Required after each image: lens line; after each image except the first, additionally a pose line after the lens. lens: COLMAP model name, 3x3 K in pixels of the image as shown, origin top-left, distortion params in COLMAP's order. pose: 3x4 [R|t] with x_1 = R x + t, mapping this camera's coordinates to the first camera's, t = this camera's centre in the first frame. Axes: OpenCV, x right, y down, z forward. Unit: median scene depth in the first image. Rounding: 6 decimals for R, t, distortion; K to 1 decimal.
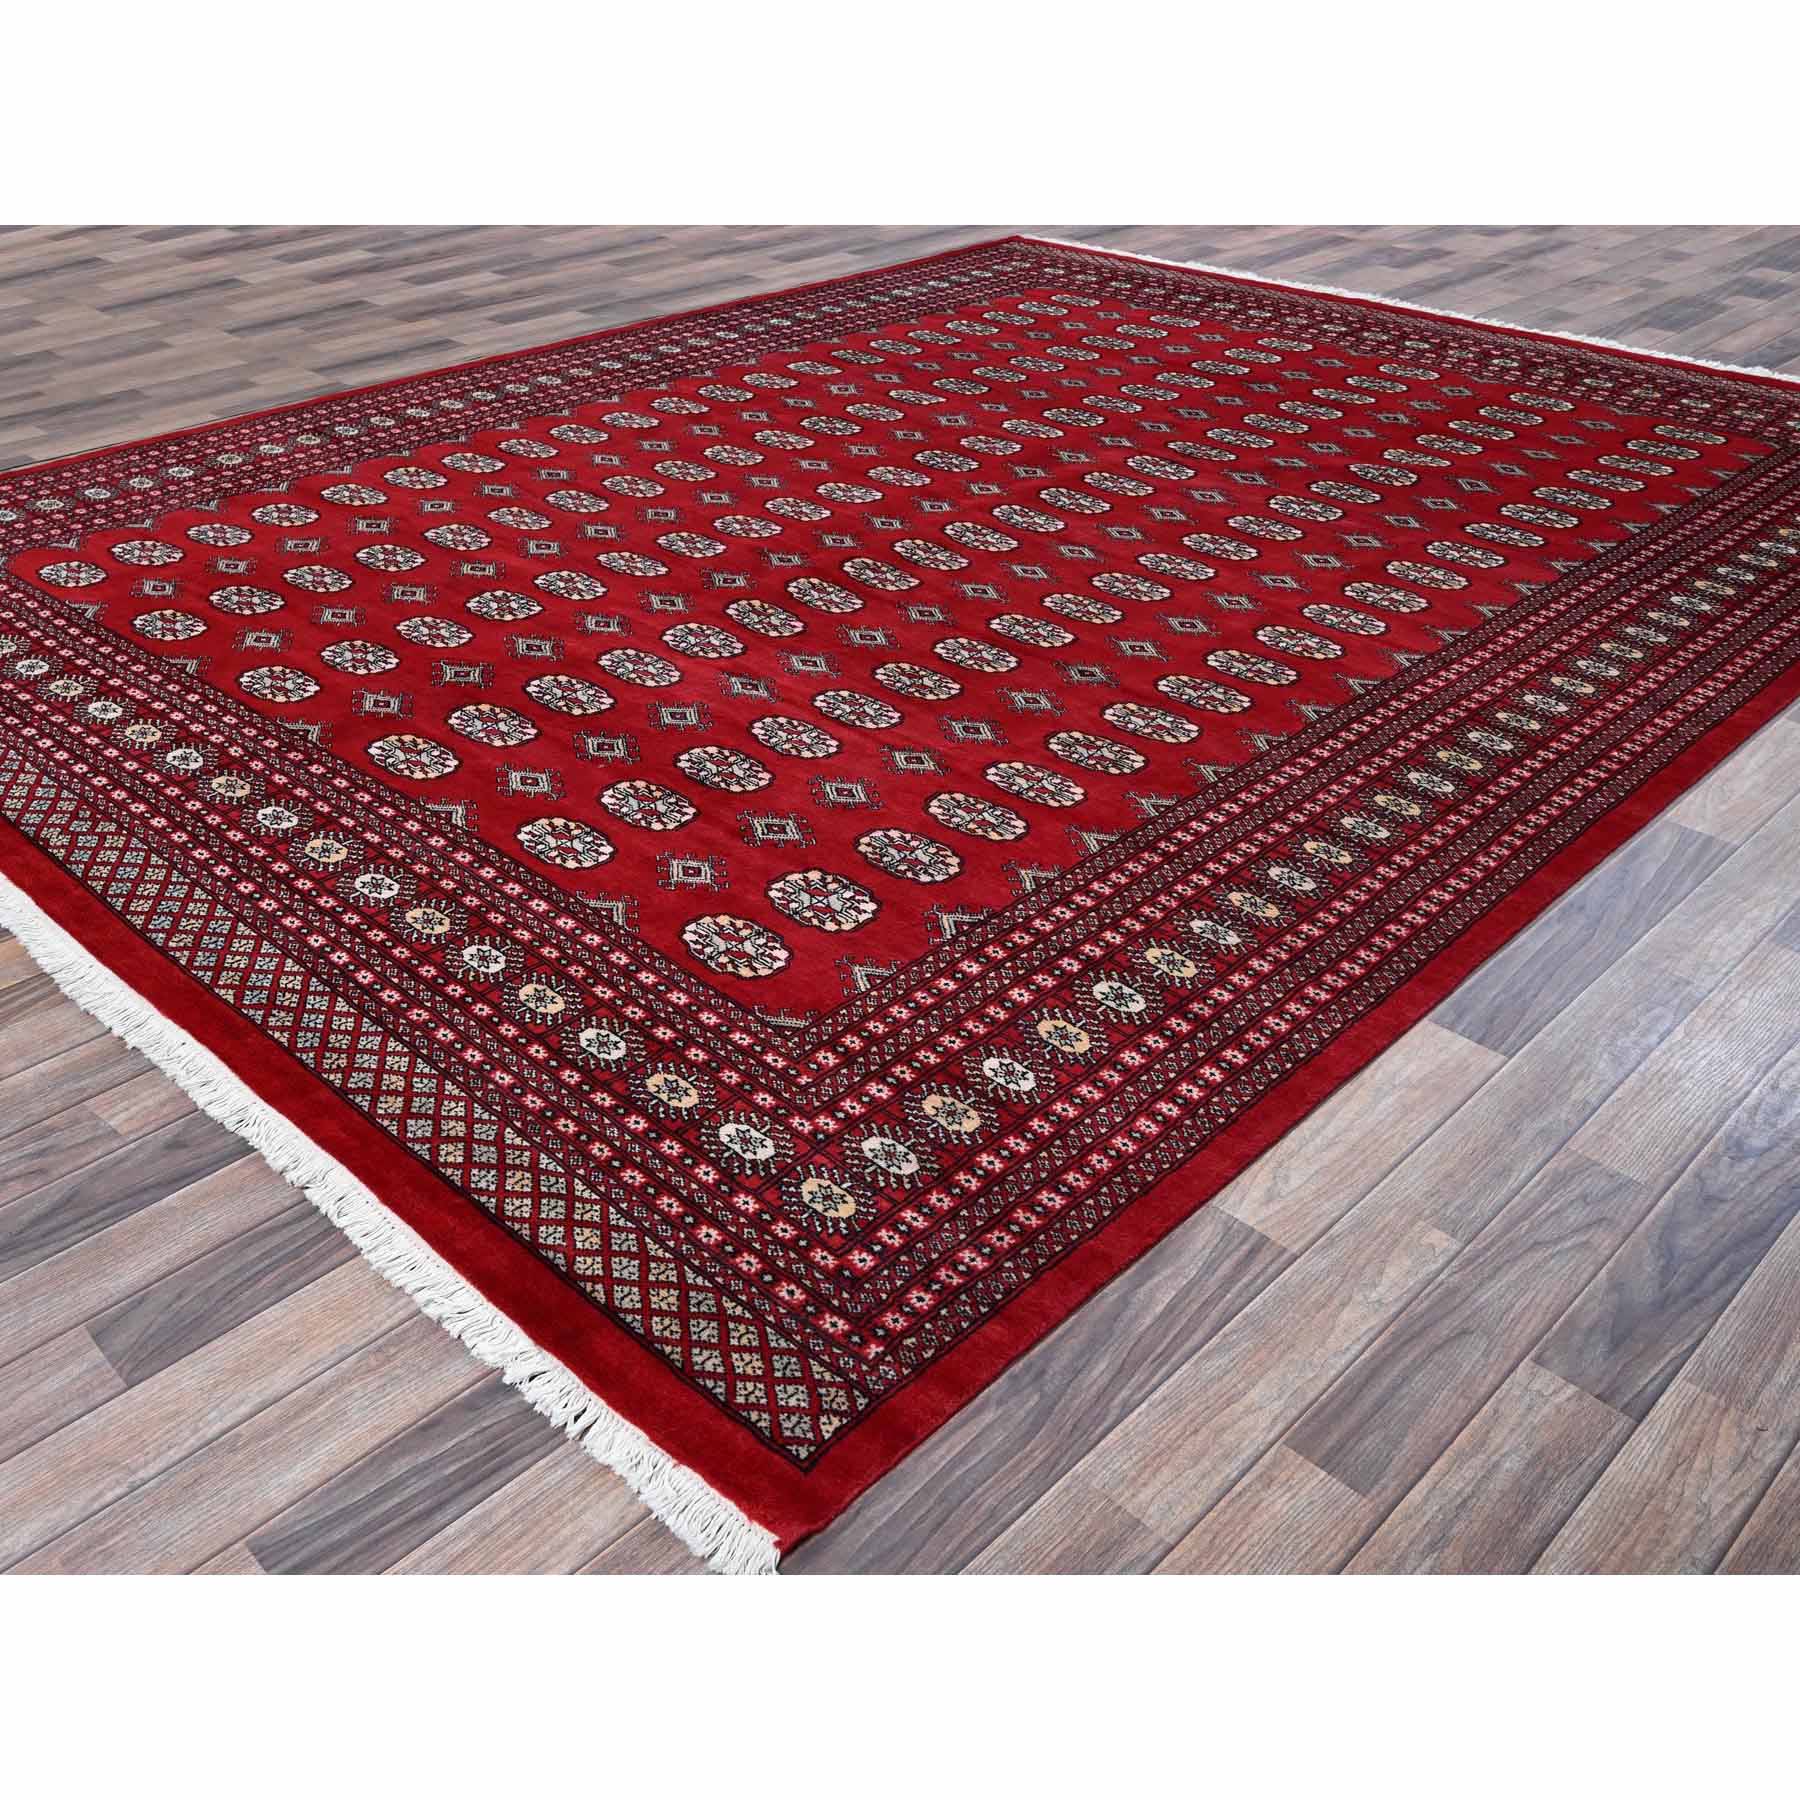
lens RADIAL K [[1761.1, 0, 900.0], [0, 1761.1, 900.0], [0, 0, 1]] dist [-0.018174, 0.024235]
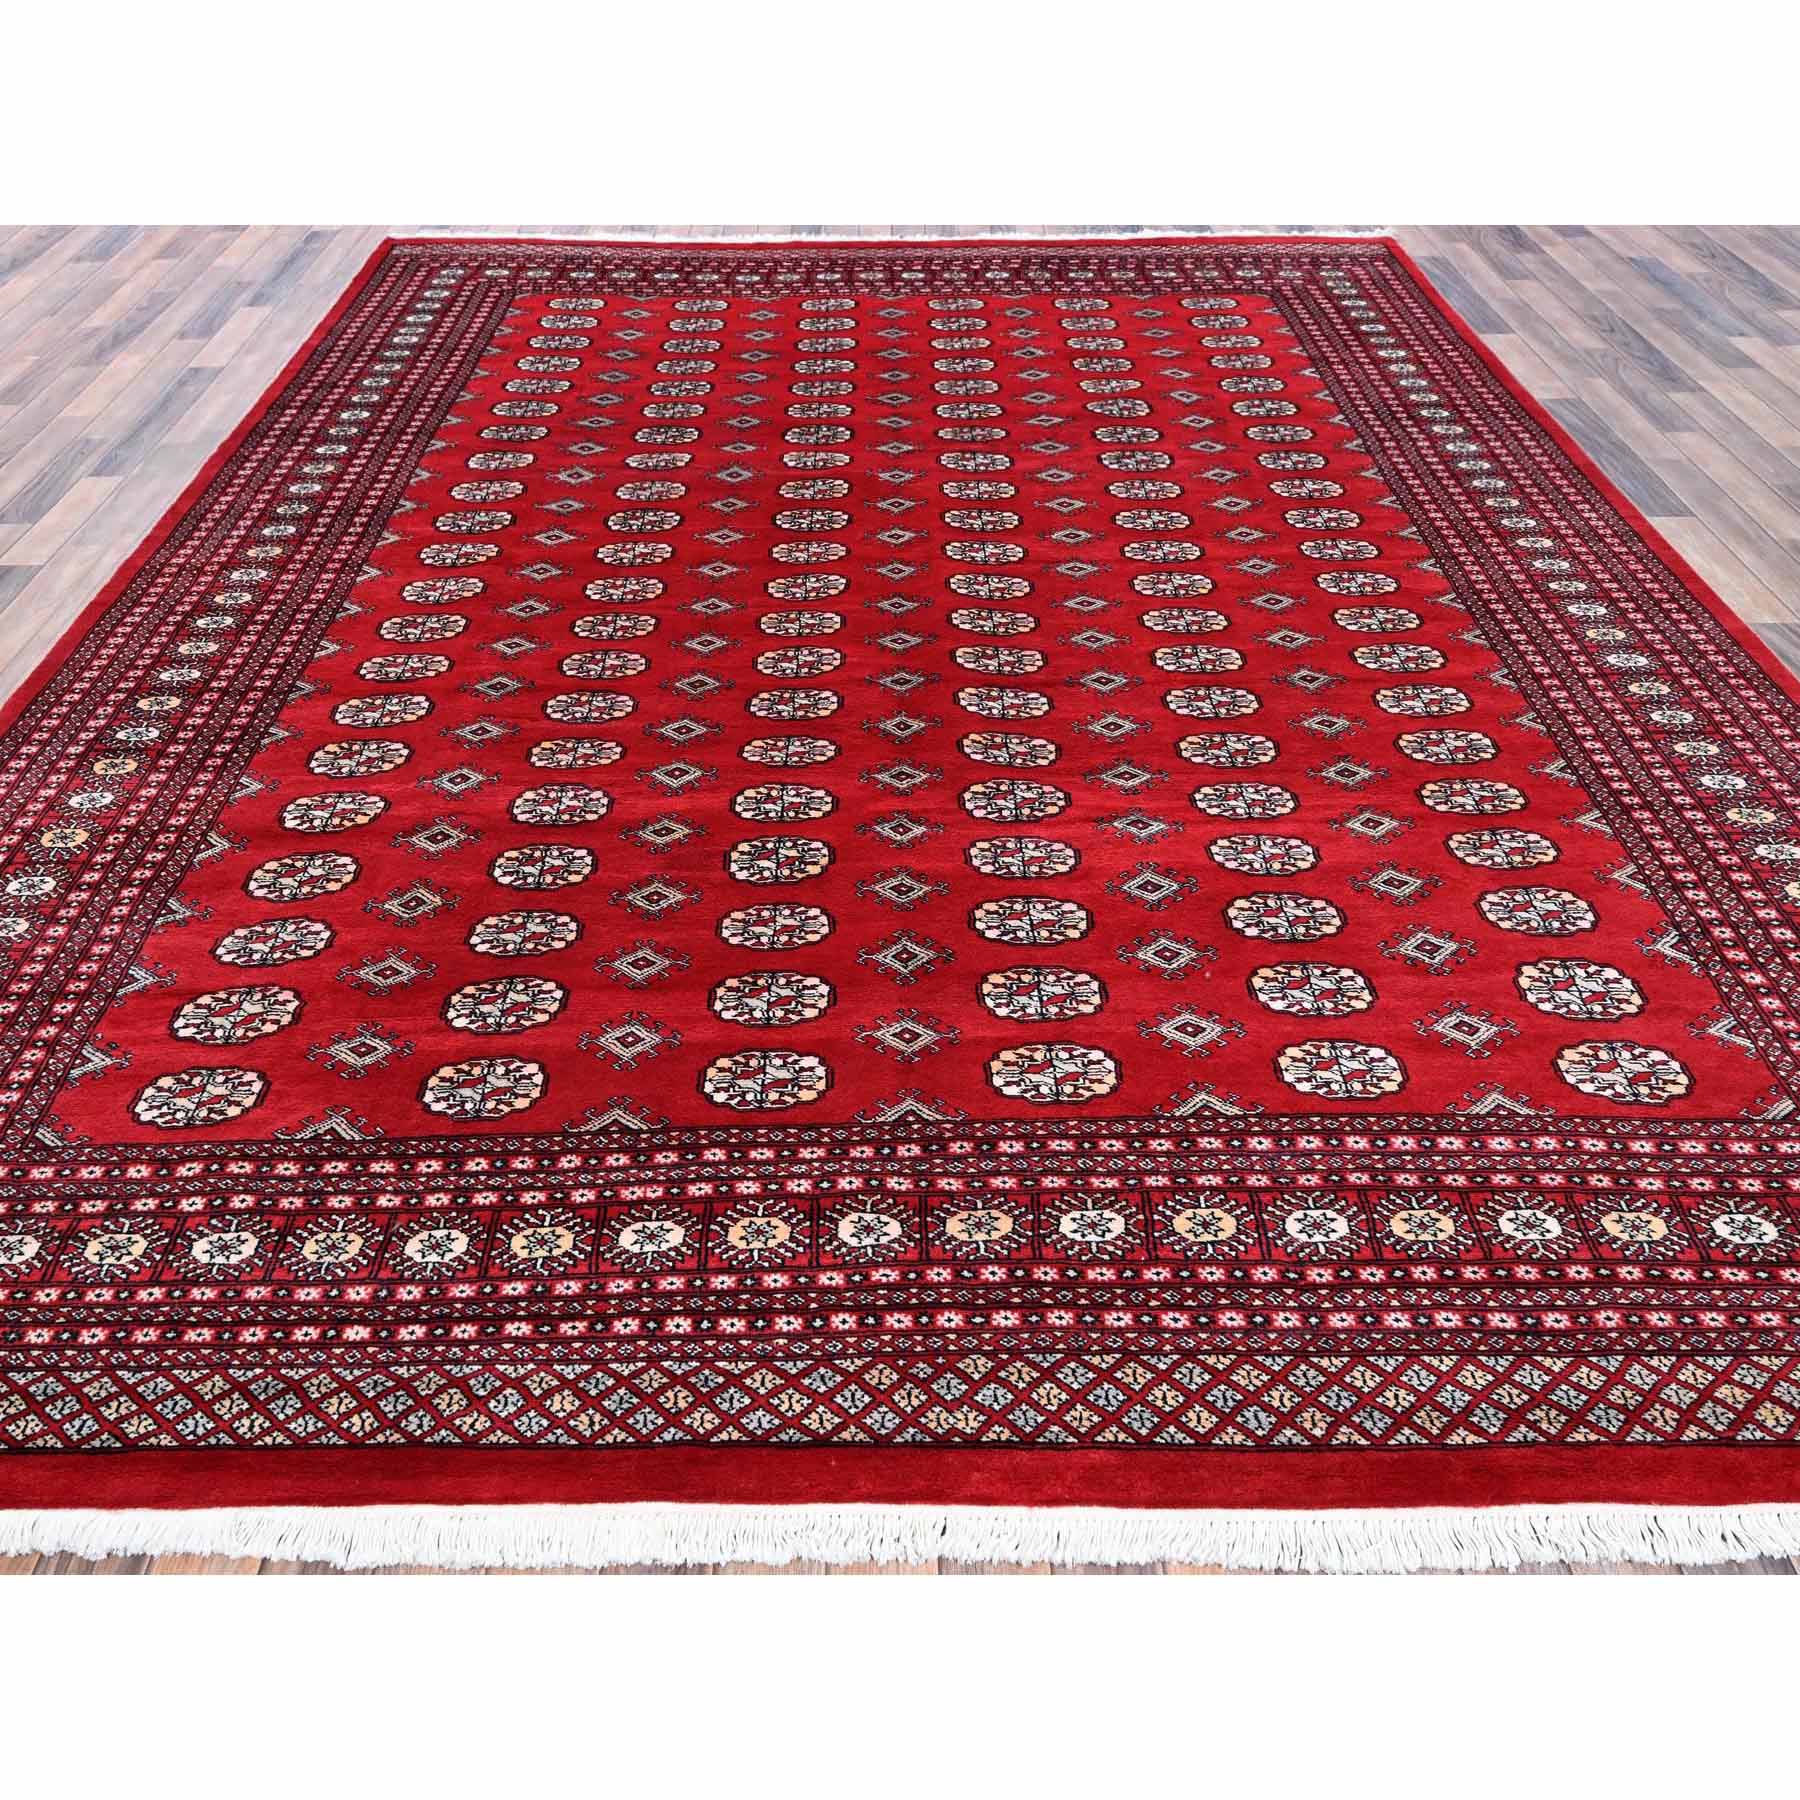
lens RADIAL K [[1498.0, 0, 896.8], [0, 1498.0, 989.5], [0, 0, 1]] dist [0.006653, -0.008956]
pose [[0.717464, -0.465555, 0.518173, -0.513847], [0.376615, 0.885018, 0.273686, -0.254733], [-0.586009, -0.001208, 0.810304, 0.373335]]
